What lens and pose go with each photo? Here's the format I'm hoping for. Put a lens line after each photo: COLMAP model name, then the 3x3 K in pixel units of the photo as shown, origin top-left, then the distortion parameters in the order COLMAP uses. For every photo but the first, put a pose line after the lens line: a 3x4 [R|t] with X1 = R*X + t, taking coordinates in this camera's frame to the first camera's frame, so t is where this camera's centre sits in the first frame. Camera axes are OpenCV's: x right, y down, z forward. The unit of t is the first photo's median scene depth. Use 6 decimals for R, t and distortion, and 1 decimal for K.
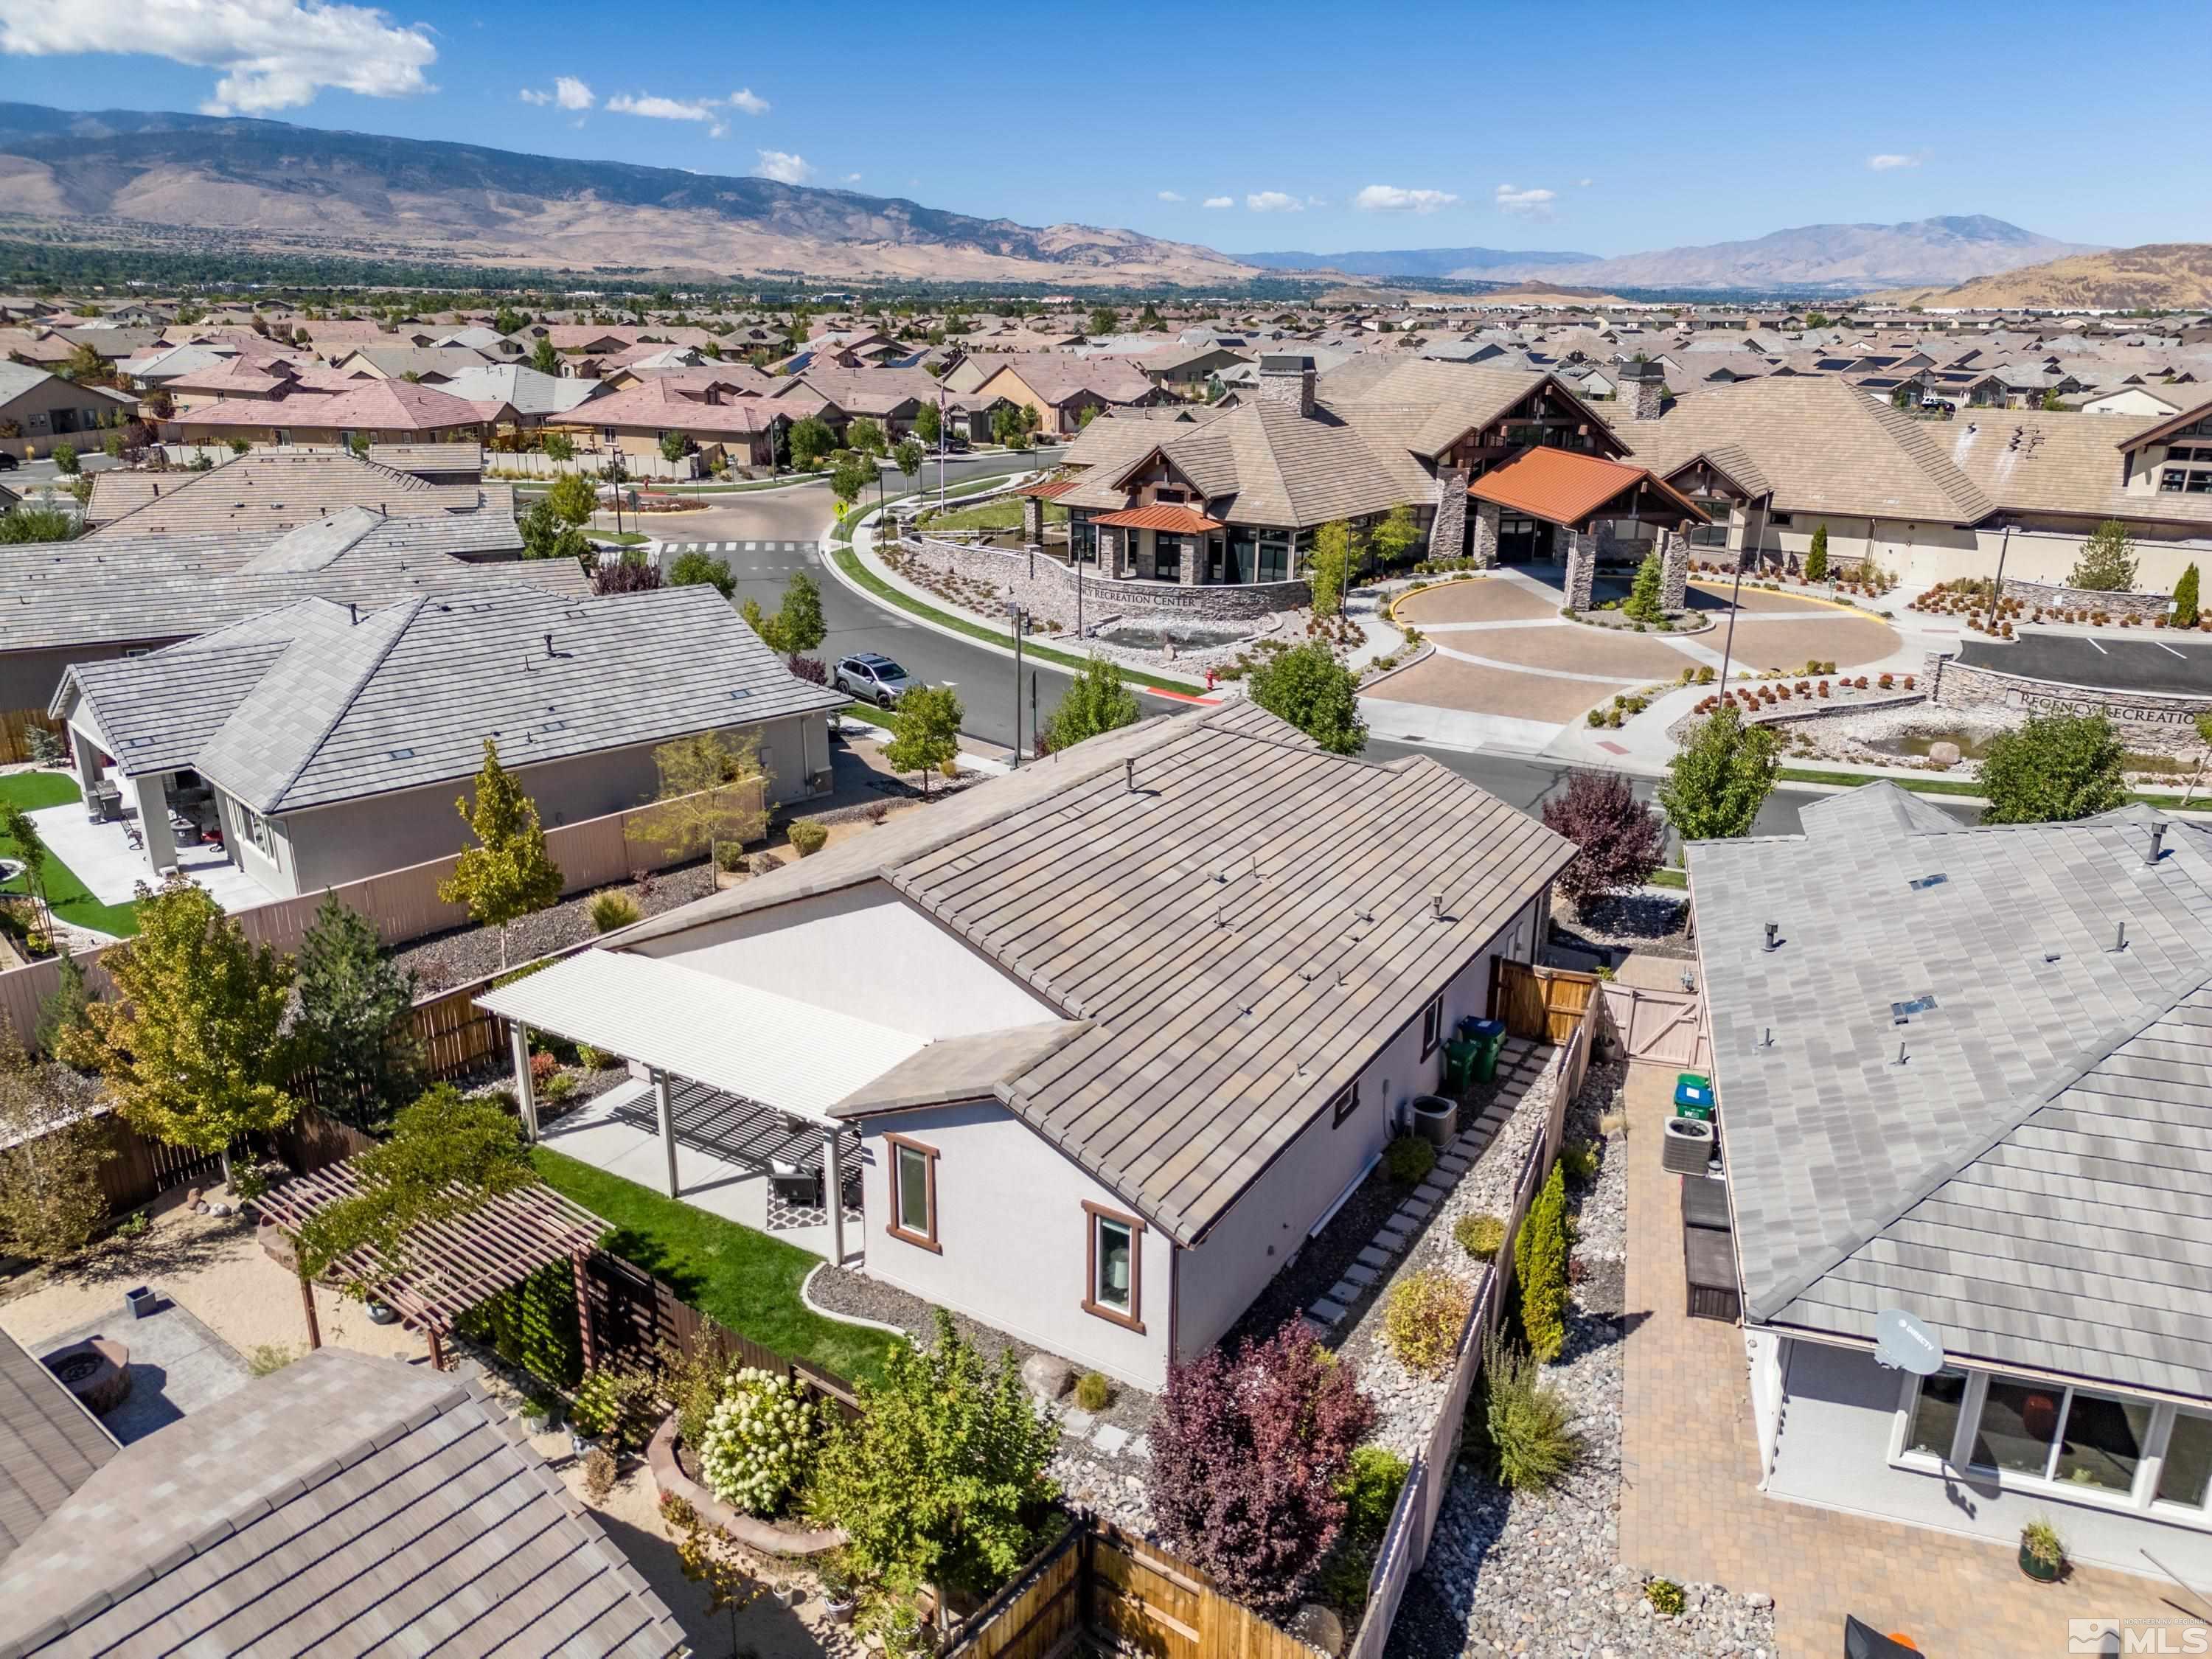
lens RADIAL K [[1550.2, 0, 1092.9], [0, 1550.2, 836.5], [0, 0, 1]] dist [0.070532, -0.072372]
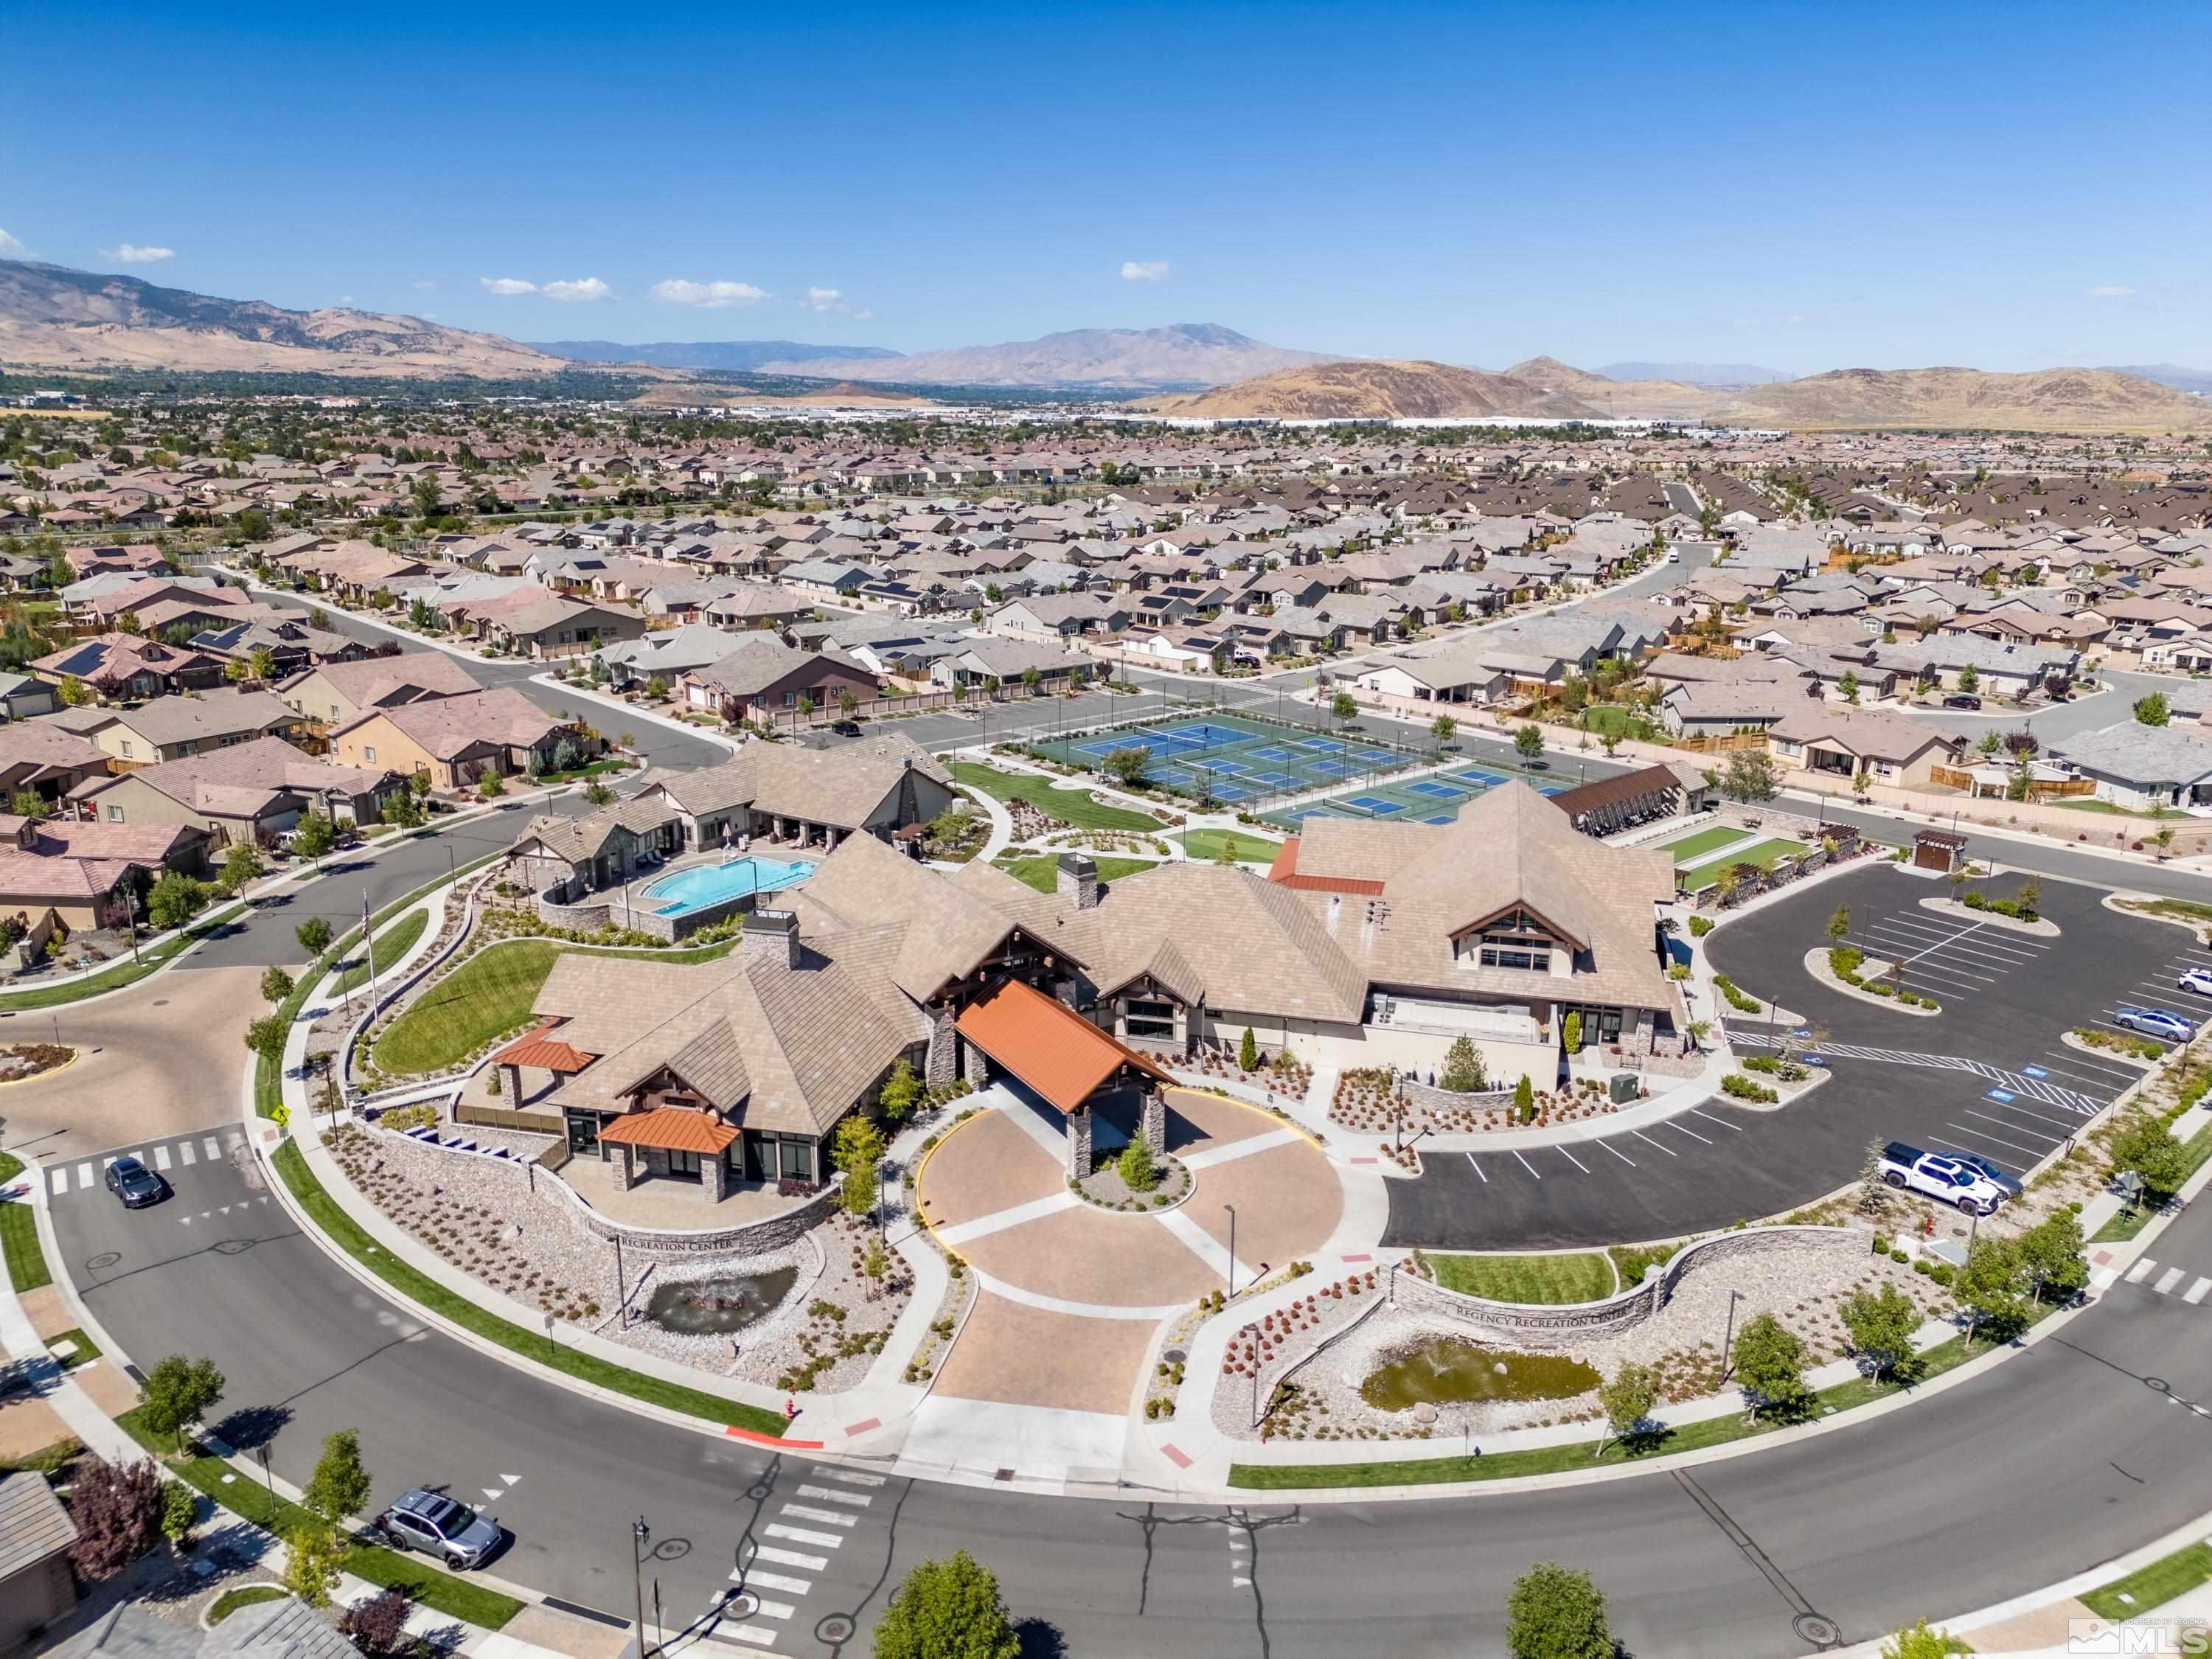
lens RADIAL K [[1550.2, 0, 1102.0], [0, 1550.2, 830.5], [0, 0, 1]] dist [0.070532, -0.072372]
pose [[0.914090, -0.108123, 0.390831, -0.097302], [0.129827, 0.991099, -0.029457, -0.421832], [-0.384167, 0.077667, 0.919991, -0.049626]]
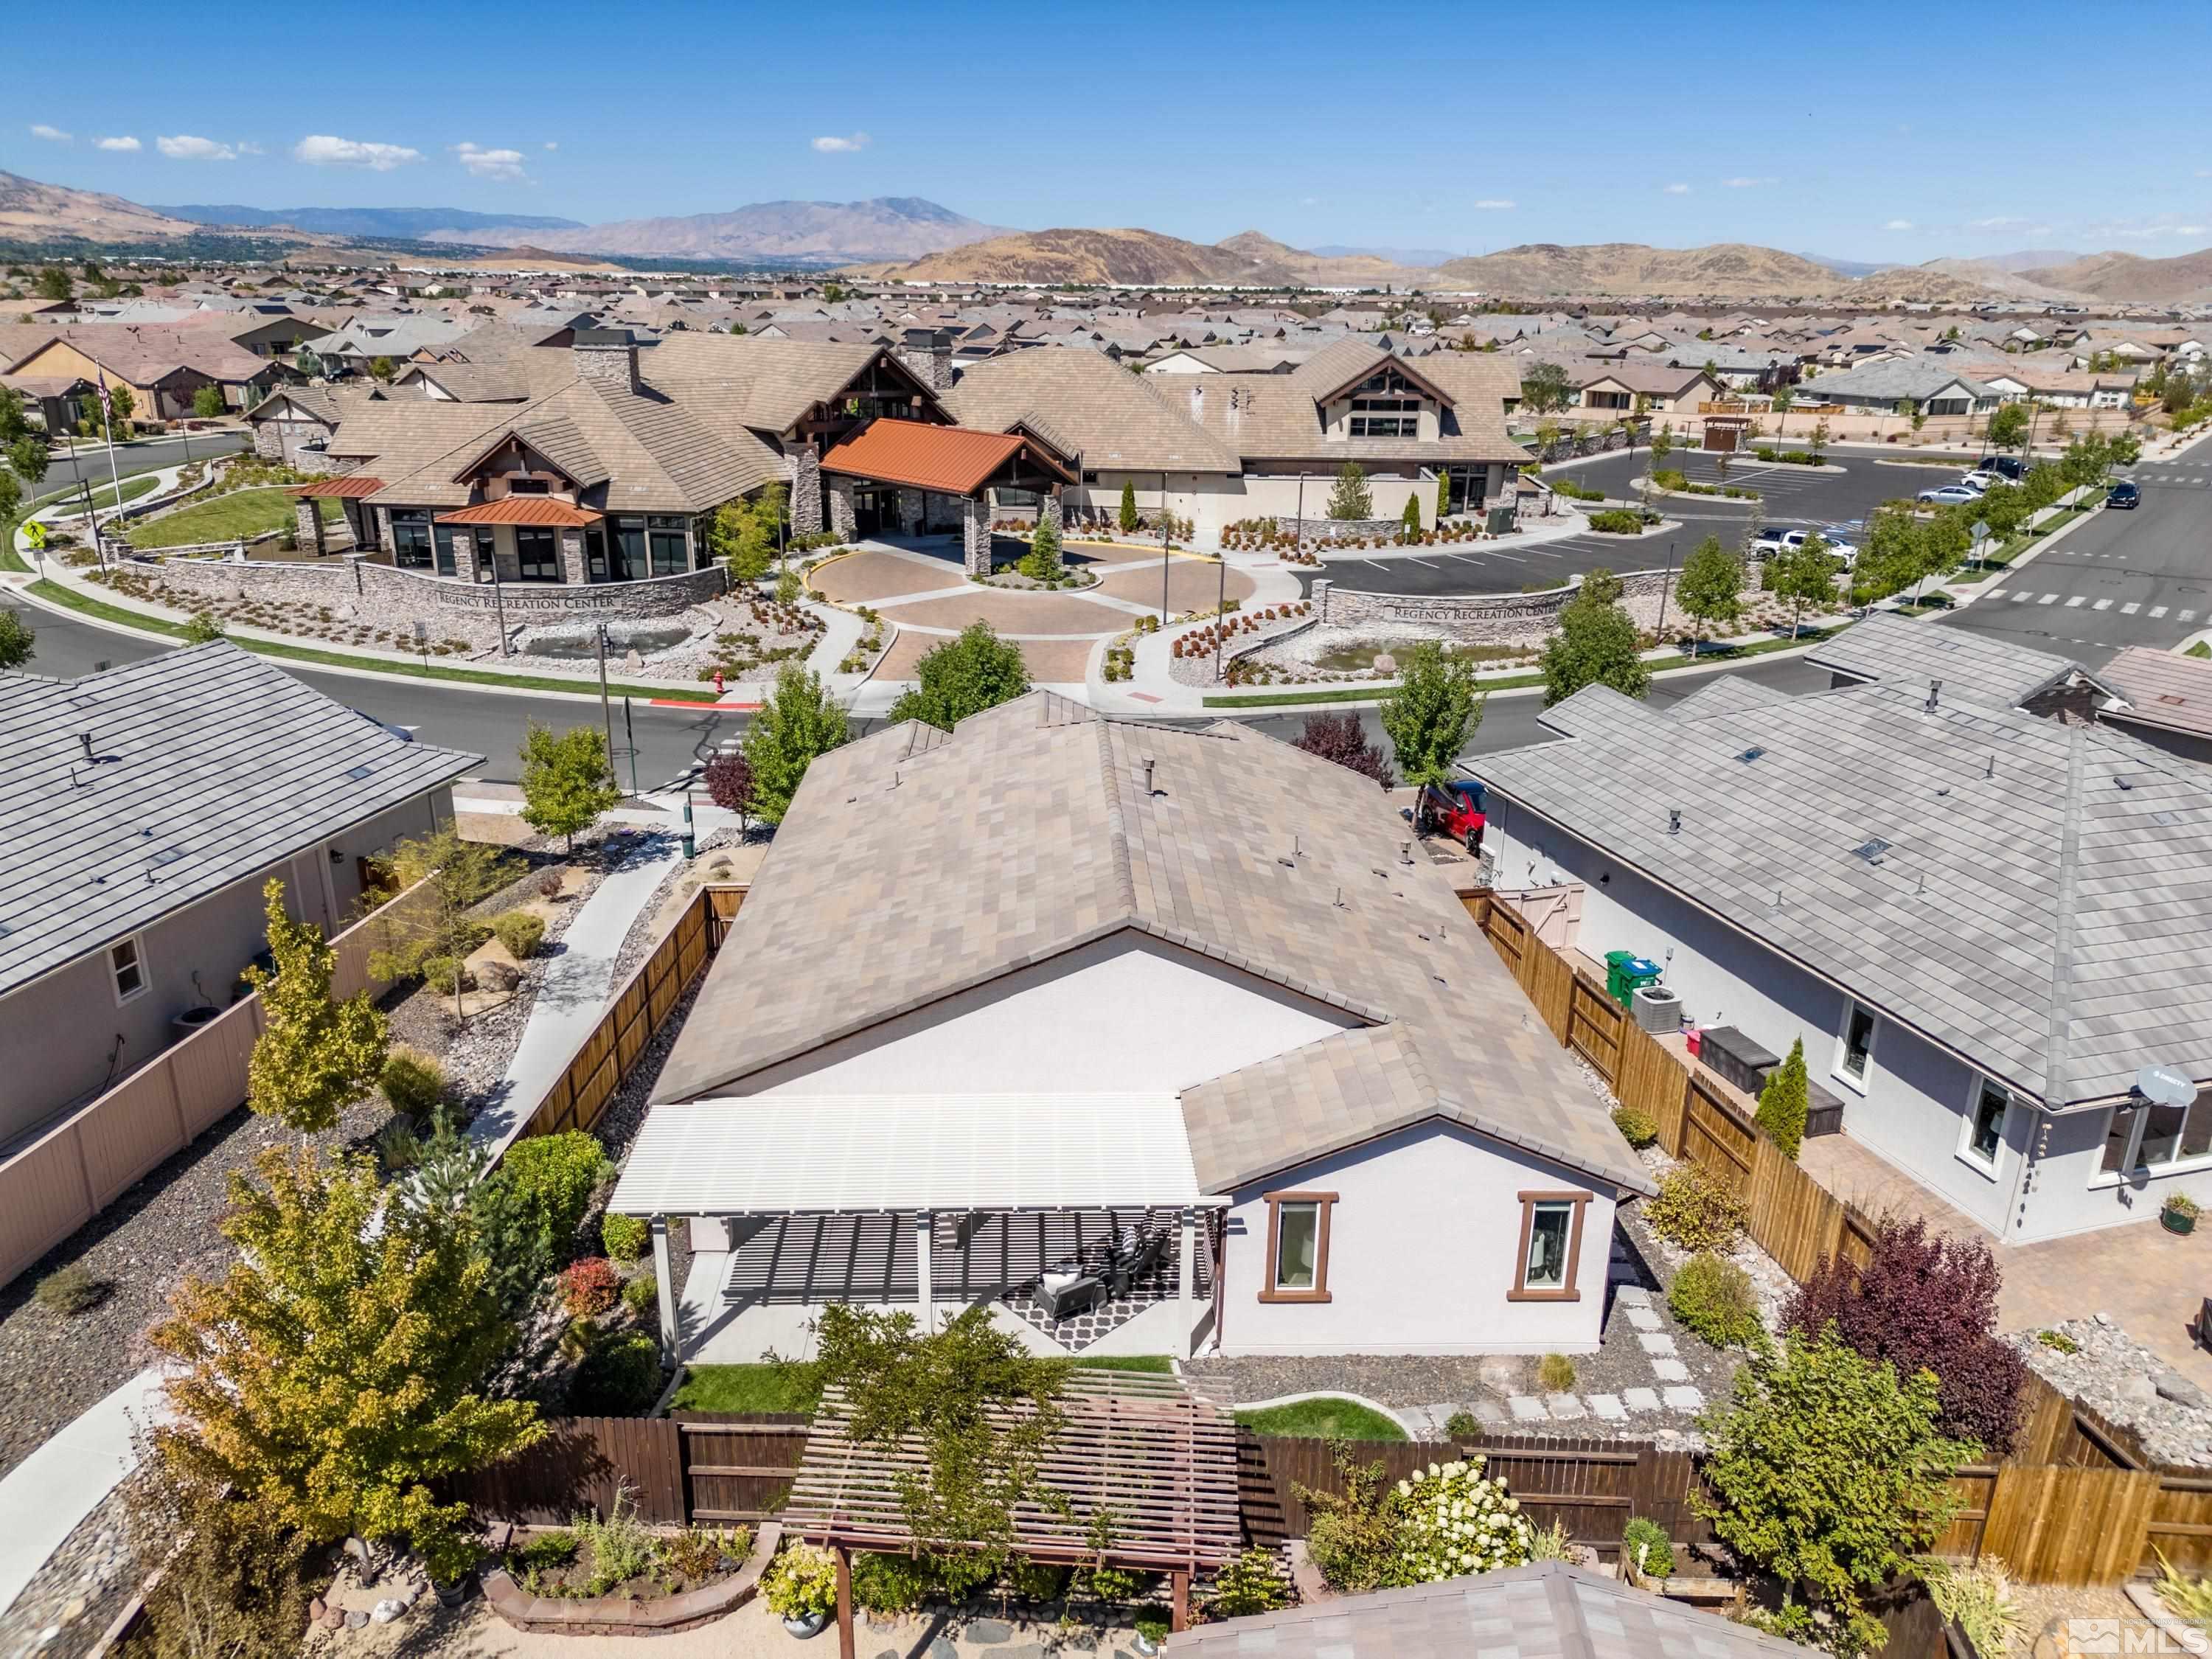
lens RADIAL K [[1550.2, 0, 1106.2], [0, 1550.2, 834.4], [0, 0, 1]] dist [0.070532, -0.072372]
pose [[0.827548, -0.182541, 0.530889, -0.243639], [0.173306, 0.982539, 0.067688, -0.035564], [-0.533975, 0.035991, 0.844734, 0.098834]]
